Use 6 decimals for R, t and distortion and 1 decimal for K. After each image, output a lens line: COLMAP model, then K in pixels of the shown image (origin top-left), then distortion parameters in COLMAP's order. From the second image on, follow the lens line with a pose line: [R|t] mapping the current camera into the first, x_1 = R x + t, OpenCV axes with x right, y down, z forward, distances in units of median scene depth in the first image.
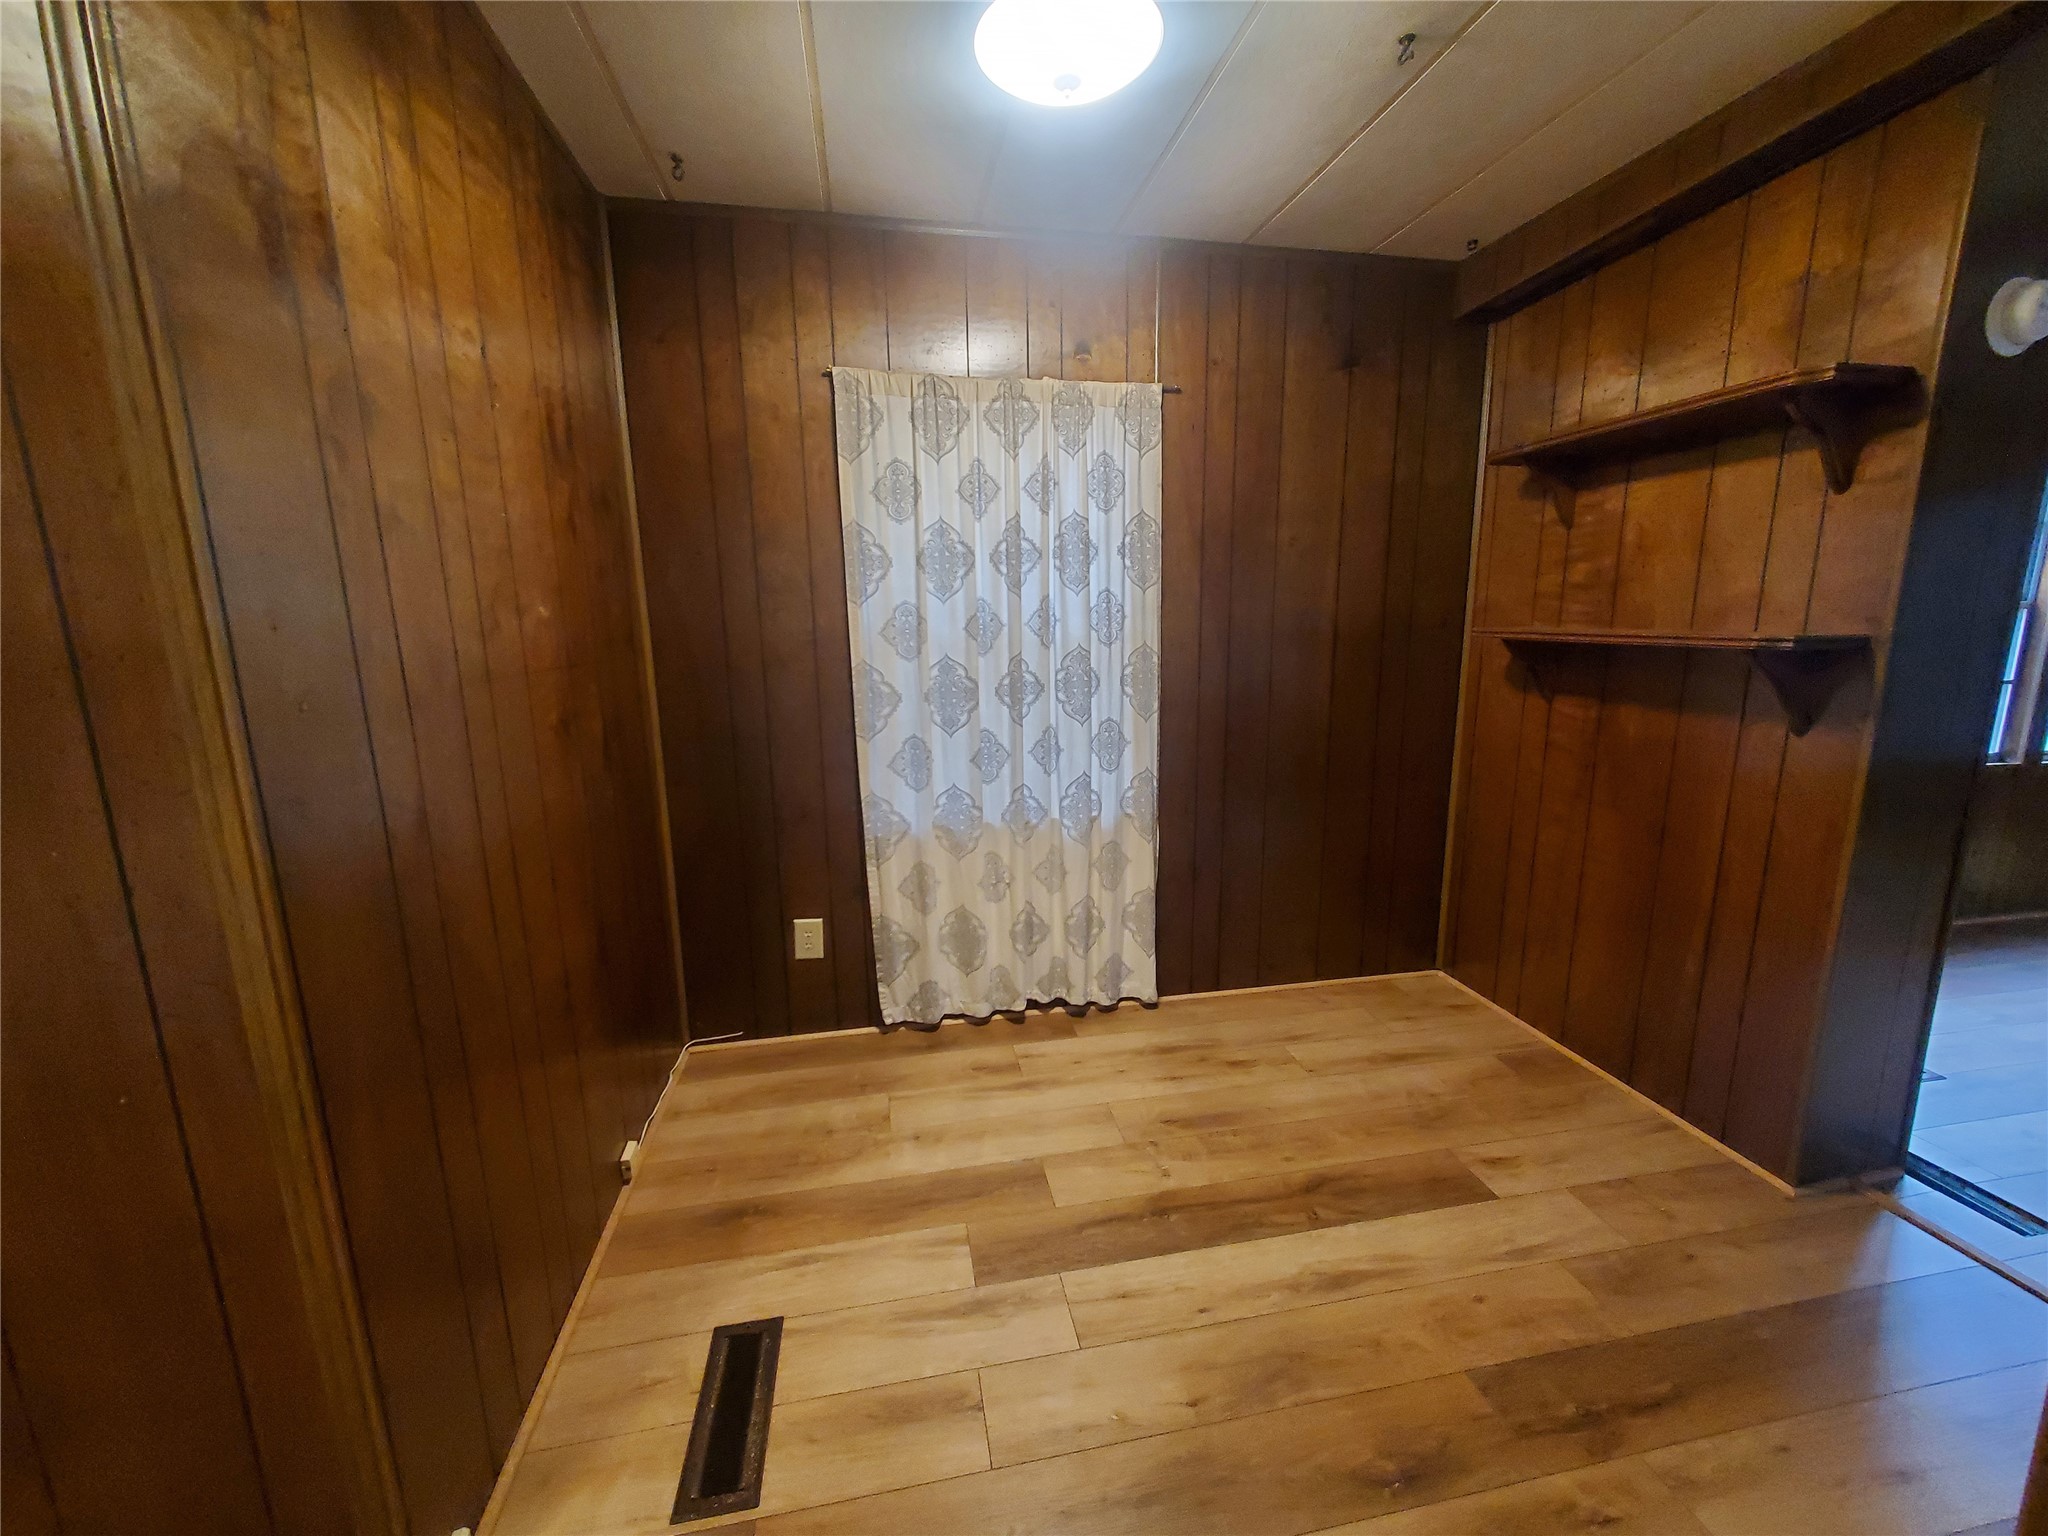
lens RADIAL K [[802.1, 0, 1028.3], [0, 802.1, 764.7], [0, 0, 1]] dist [0.000692, -0.000674]
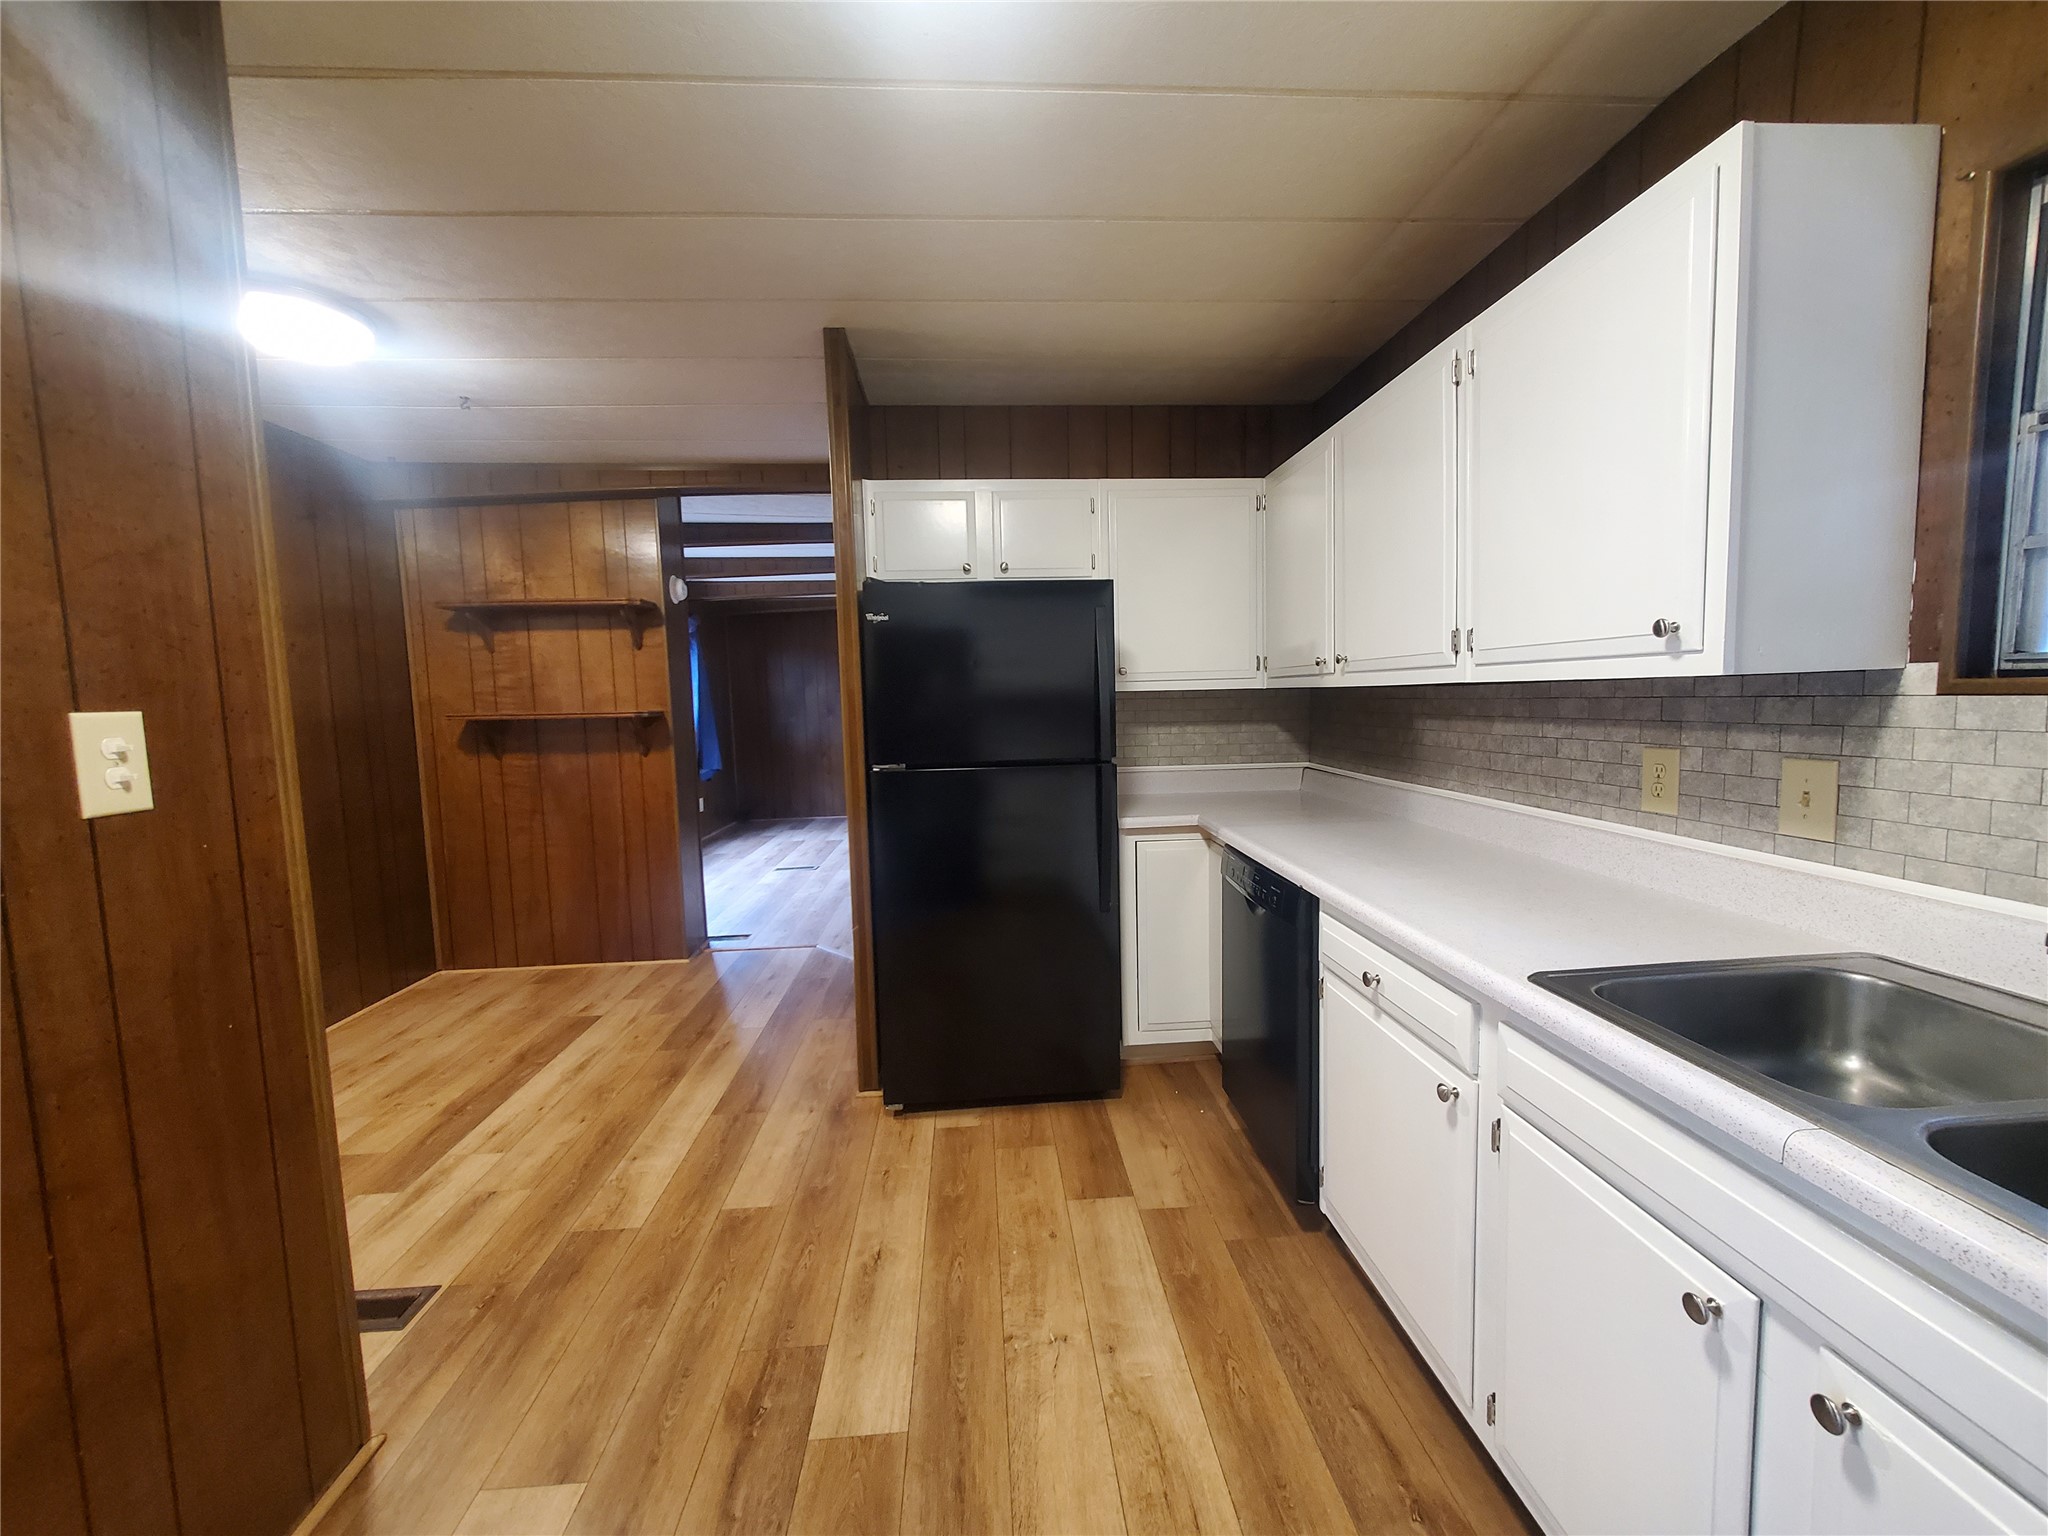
lens RADIAL K [[802.1, 0, 1028.3], [0, 802.1, 764.7], [0, 0, 1]] dist [0.000692, -0.000674]
pose [[0.113543, -0.074509, 0.990735, -0.993870], [0.201678, 0.978152, 0.050449, 0.078031], [-0.972848, 0.194082, 0.126089, -0.264797]]
